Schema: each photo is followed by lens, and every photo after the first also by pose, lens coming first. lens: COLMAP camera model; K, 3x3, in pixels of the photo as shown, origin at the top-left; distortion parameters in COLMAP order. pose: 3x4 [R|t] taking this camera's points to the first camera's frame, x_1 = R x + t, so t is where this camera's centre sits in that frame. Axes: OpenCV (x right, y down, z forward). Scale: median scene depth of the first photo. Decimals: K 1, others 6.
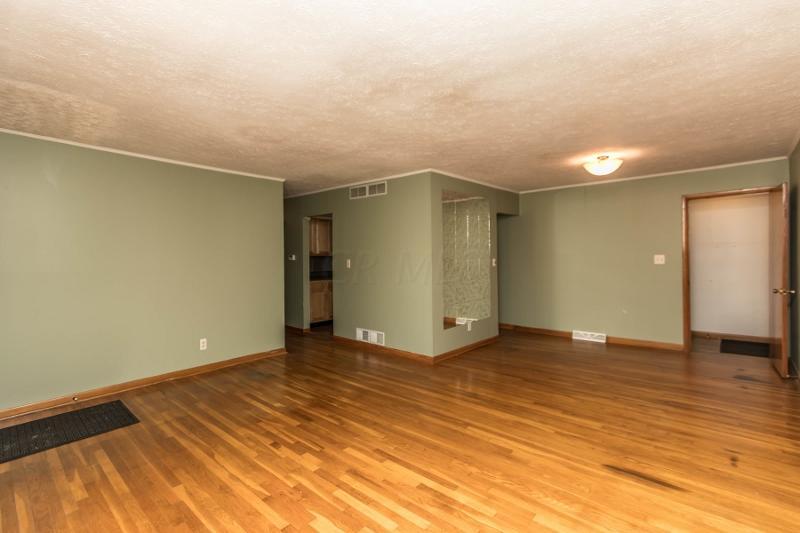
lens RADIAL K [[378.4, 0, 393.8], [0, 378.4, 257.9], [0, 0, 1]] dist [0.004136, 0.000424]
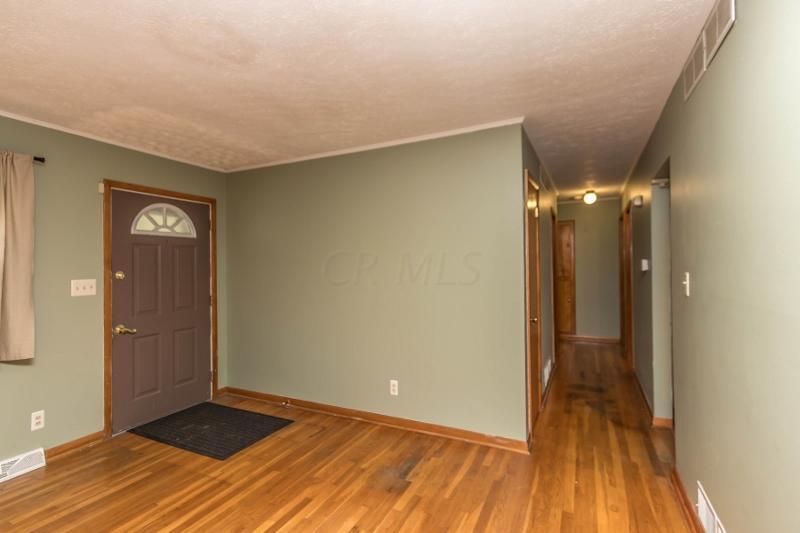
lens RADIAL K [[378.4, 0, 393.8], [0, 378.4, 257.9], [0, 0, 1]] dist [0.004136, 0.000424]
pose [[0.281731, -0.007335, -0.959465, 0.171151], [0.003208, 0.999972, -0.006702, -0.010003], [0.959488, -0.001190, 0.281747, 0.750523]]
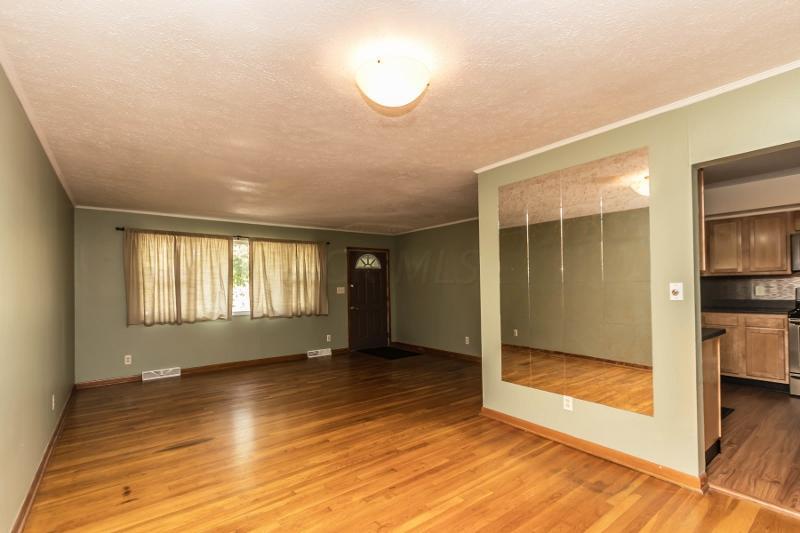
lens RADIAL K [[362.0, 0, 409.2], [0, 362.0, 281.5], [0, 0, 1]] dist [0.001869, 0.000243]
pose [[-0.155593, 0.007633, -0.987792, 0.865430], [0.013447, 0.999894, 0.005609, -0.009414], [0.987730, -0.012410, -0.155679, 0.952037]]
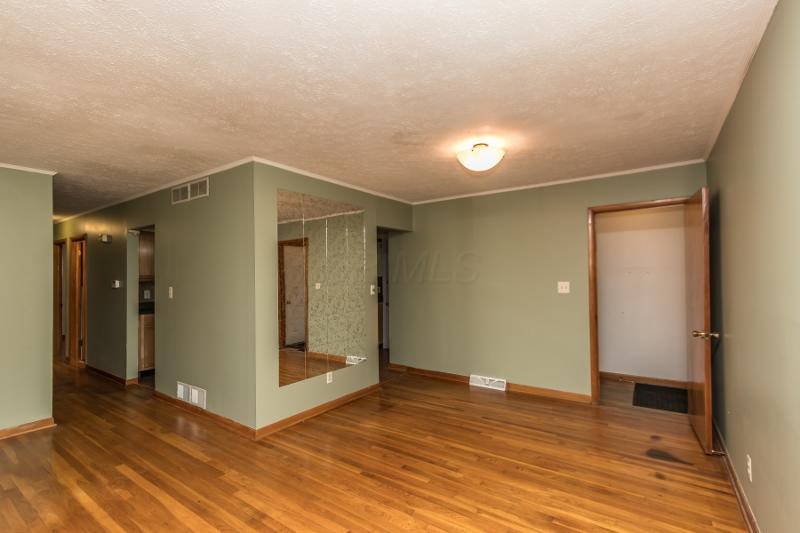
lens RADIAL K [[366.5, 0, 403.2], [0, 366.5, 270.2], [0, 0, 1]] dist [-0.005025, -0.000241]
pose [[0.990939, 0.004537, 0.134235, 0.269728], [-0.001283, 0.999703, -0.024318, -0.012923], [-0.134305, 0.023926, 0.990651, 0.290129]]
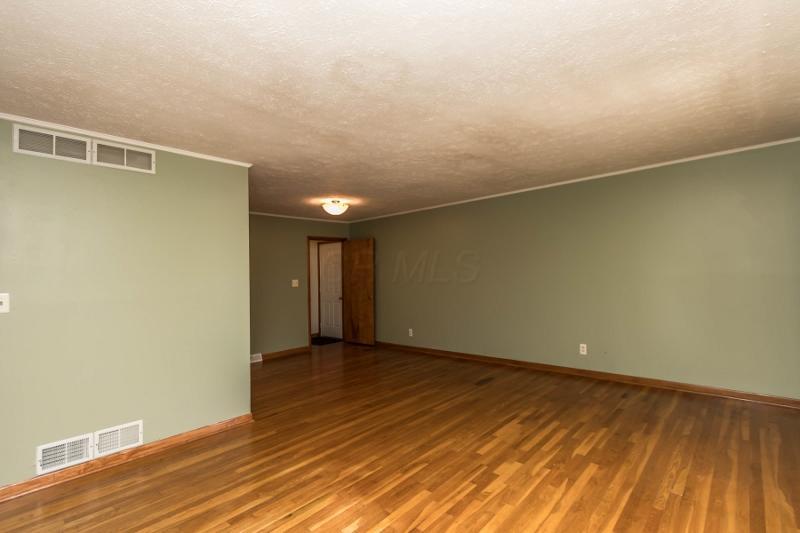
lens RADIAL K [[401.0, 0, 411.1], [0, 401.0, 262.9], [0, 0, 1]] dist [0.002138, 0.000340]
pose [[-0.043917, 0.047915, 0.997885, -0.692046], [0.045529, 0.997907, -0.045912, 0.016174], [-0.997997, 0.043417, -0.046007, 0.682896]]
